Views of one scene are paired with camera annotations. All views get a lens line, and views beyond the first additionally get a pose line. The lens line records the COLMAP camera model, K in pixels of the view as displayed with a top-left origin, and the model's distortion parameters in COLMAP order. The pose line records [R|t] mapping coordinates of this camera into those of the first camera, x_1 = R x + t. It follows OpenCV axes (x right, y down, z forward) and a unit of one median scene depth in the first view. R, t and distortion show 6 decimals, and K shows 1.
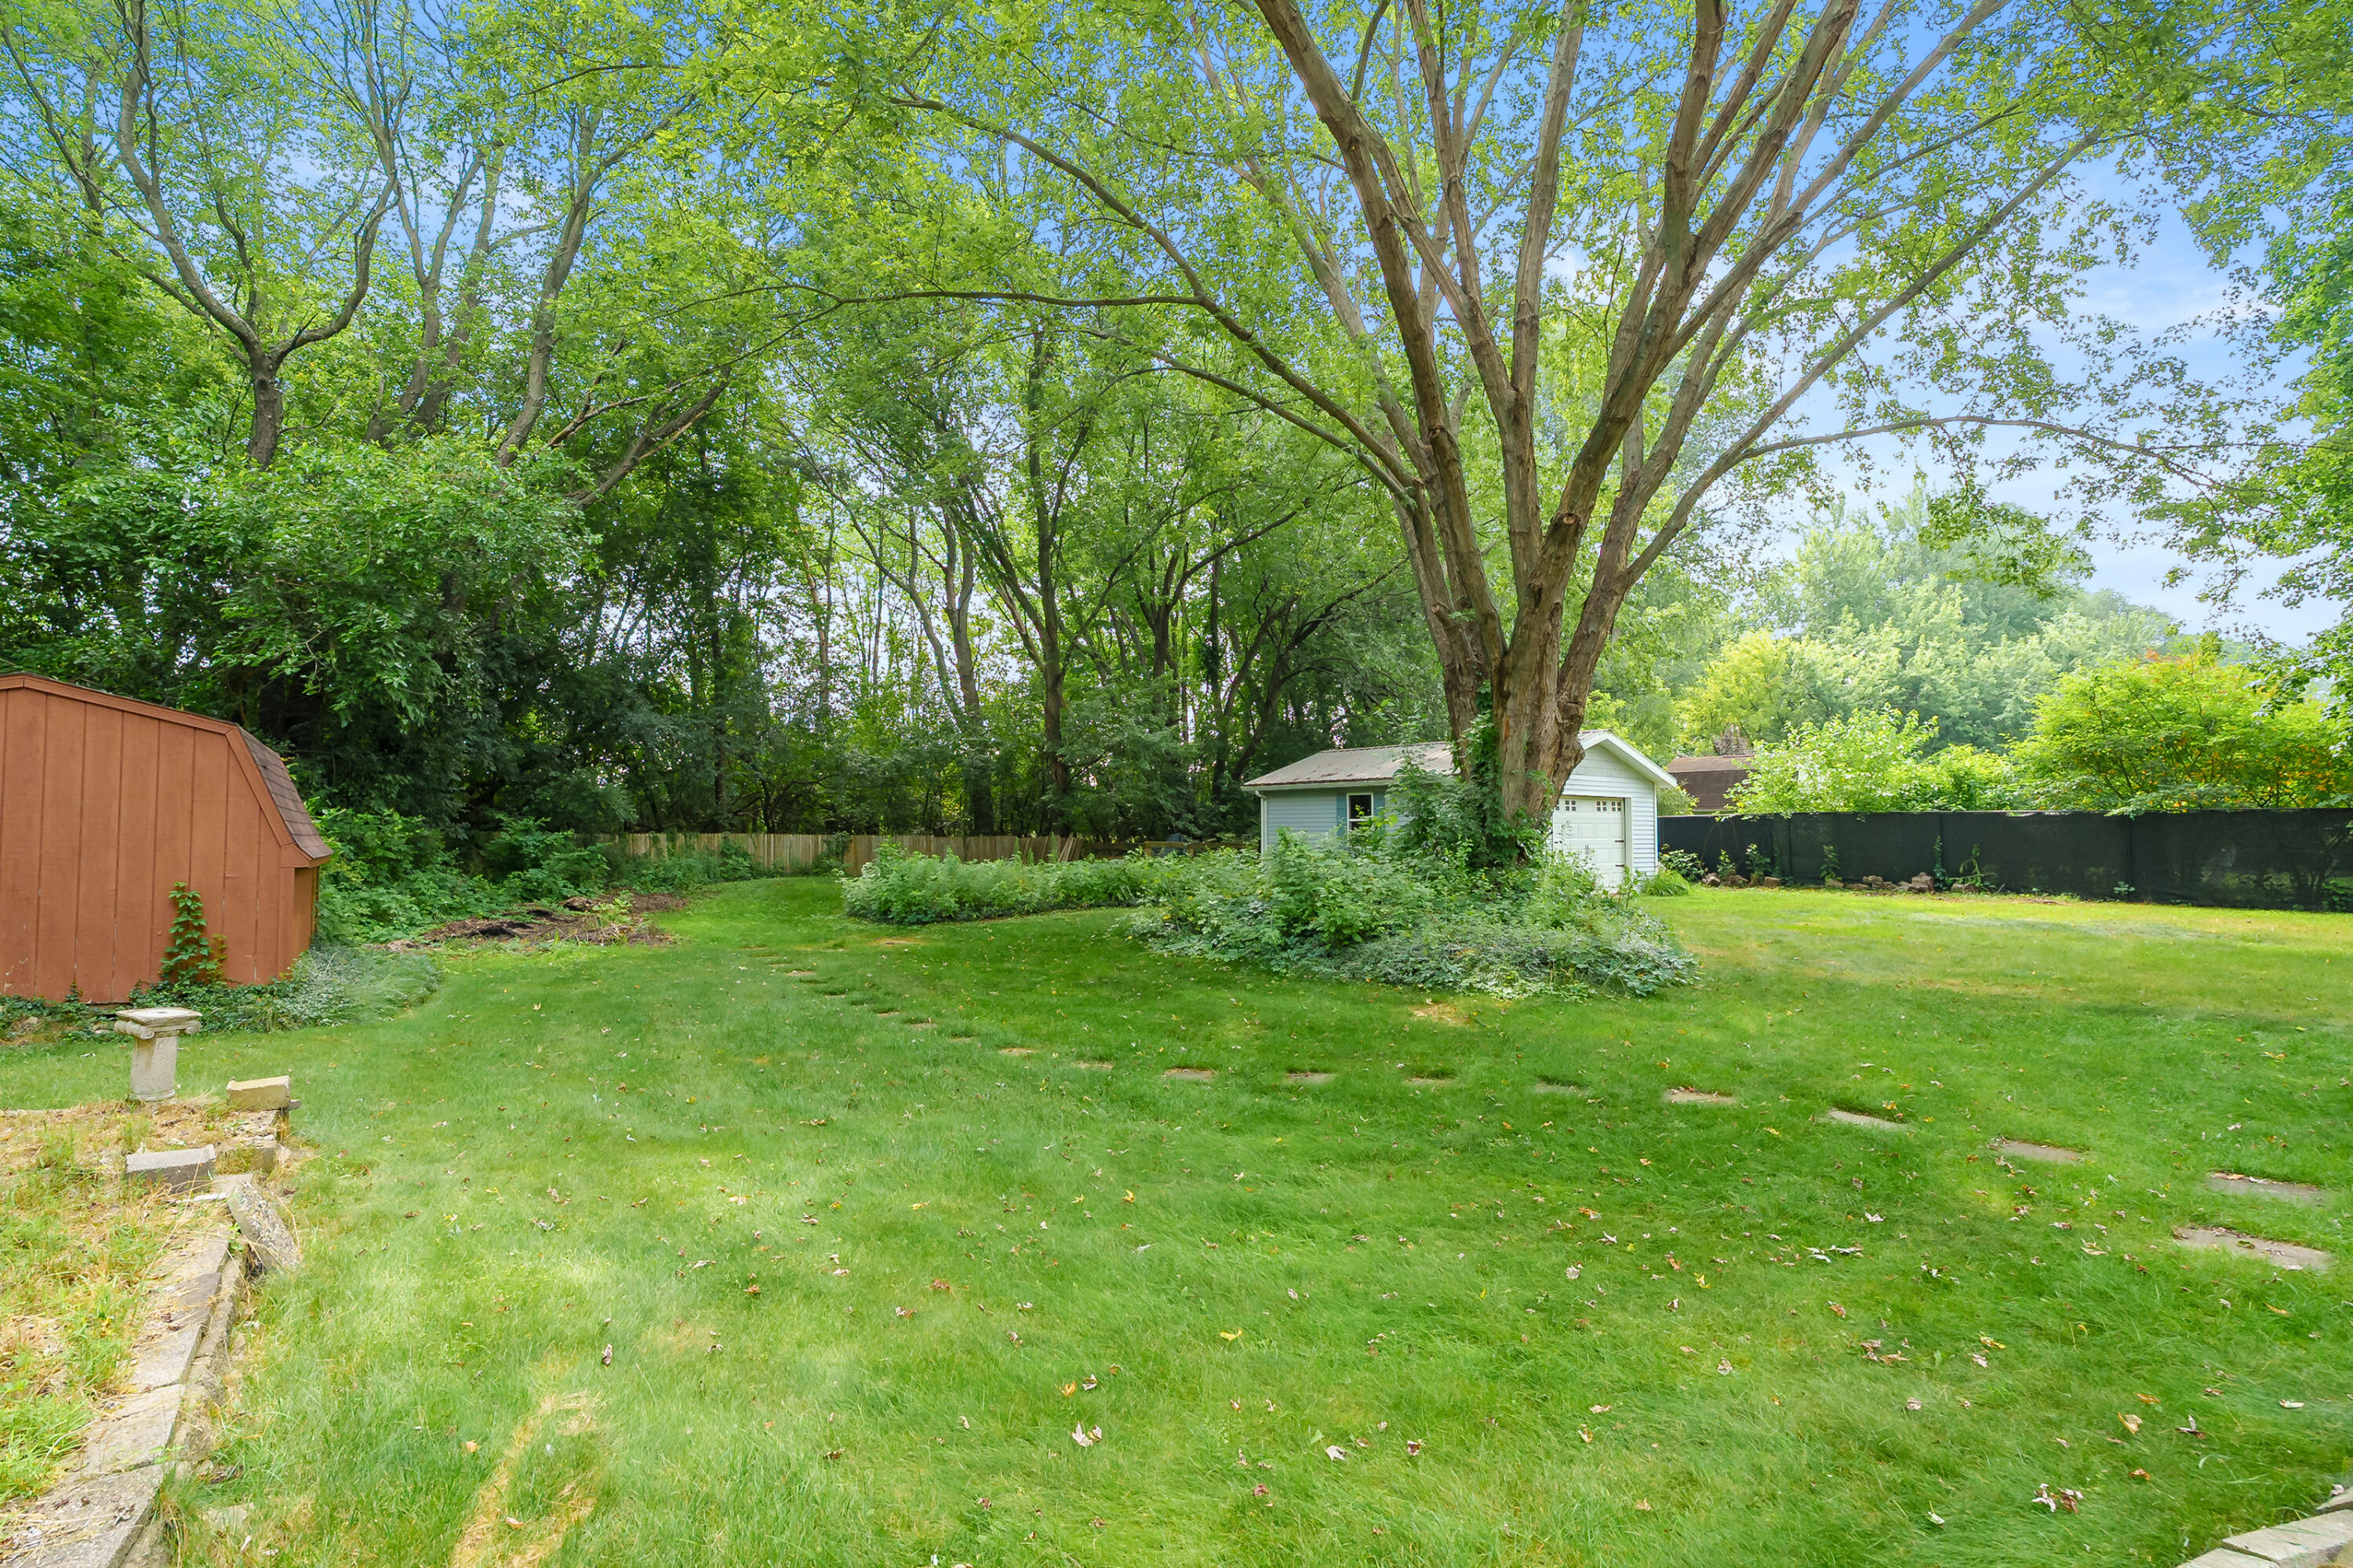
lens RADIAL K [[1056.4, 0, 1171.2], [0, 1056.4, 780.7], [0, 0, 1]] dist [-0.005577, 0.000008]
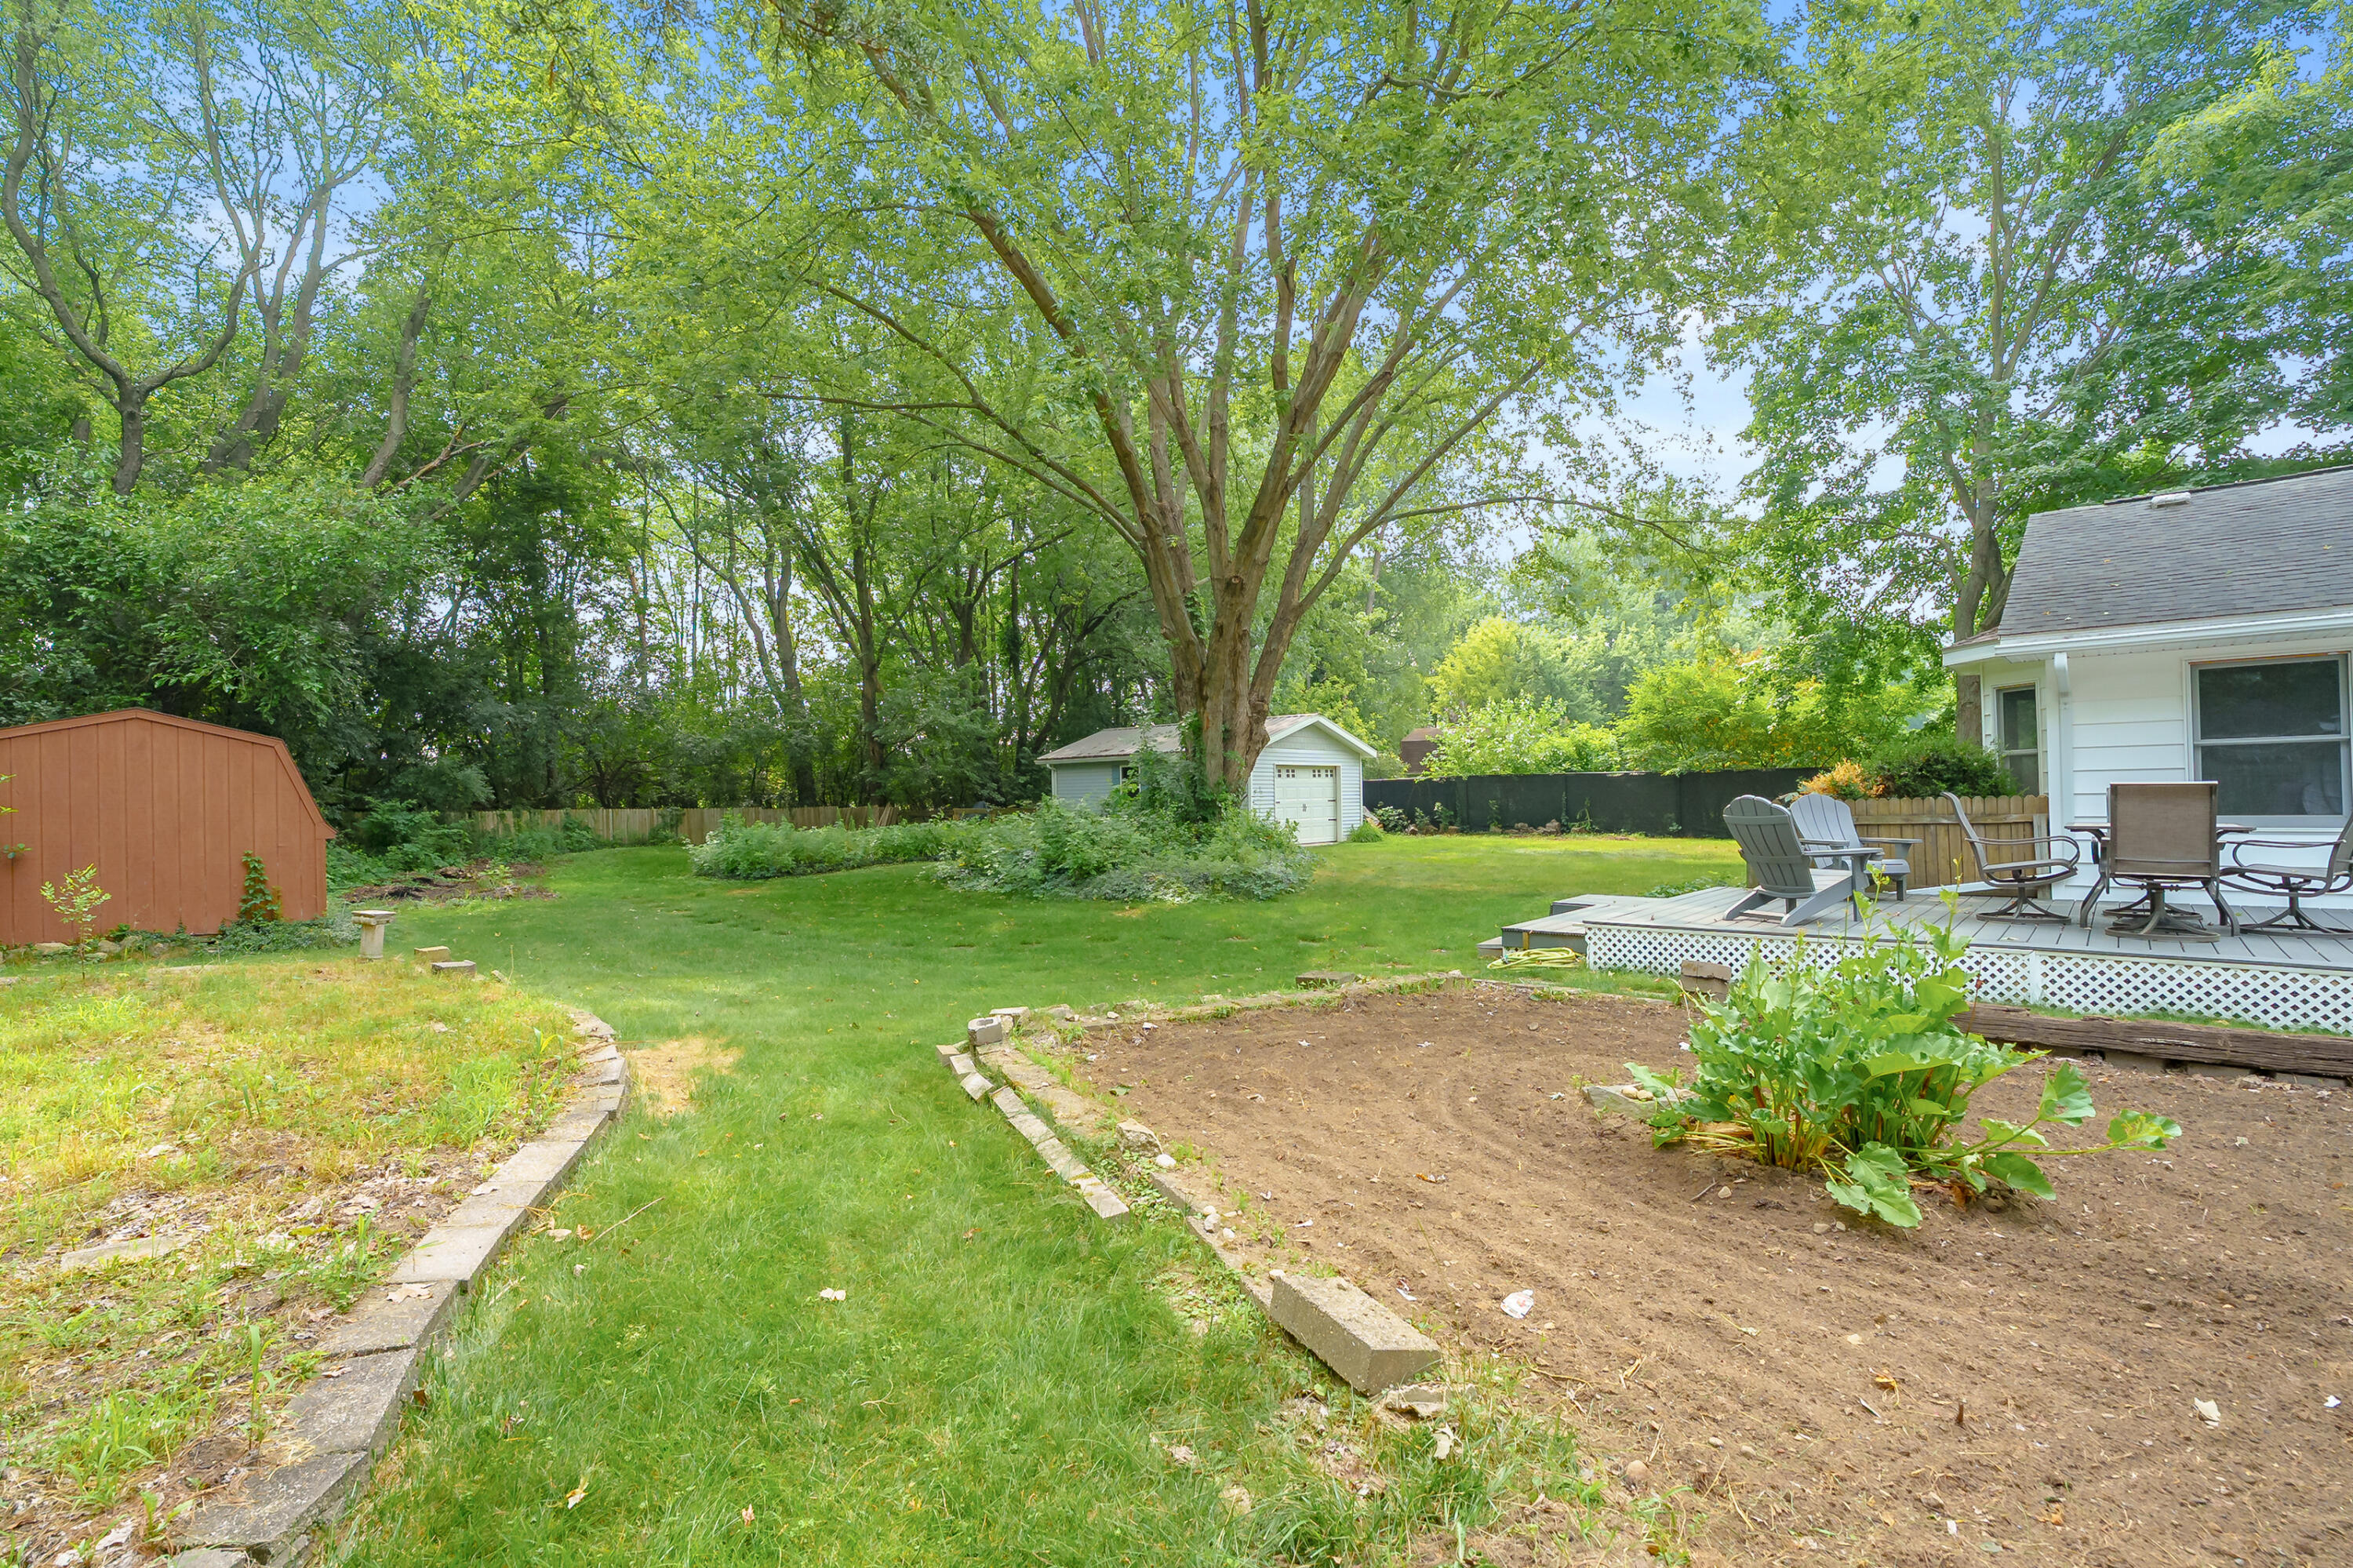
lens RADIAL K [[1056.4, 0, 1171.2], [0, 1056.4, 780.7], [0, 0, 1]] dist [-0.005577, 0.000008]
pose [[0.986002, -0.016853, 0.165878, 0.023012], [0.011399, 0.999364, 0.033780, -0.011681], [-0.166342, -0.031416, 0.985568, -0.220827]]
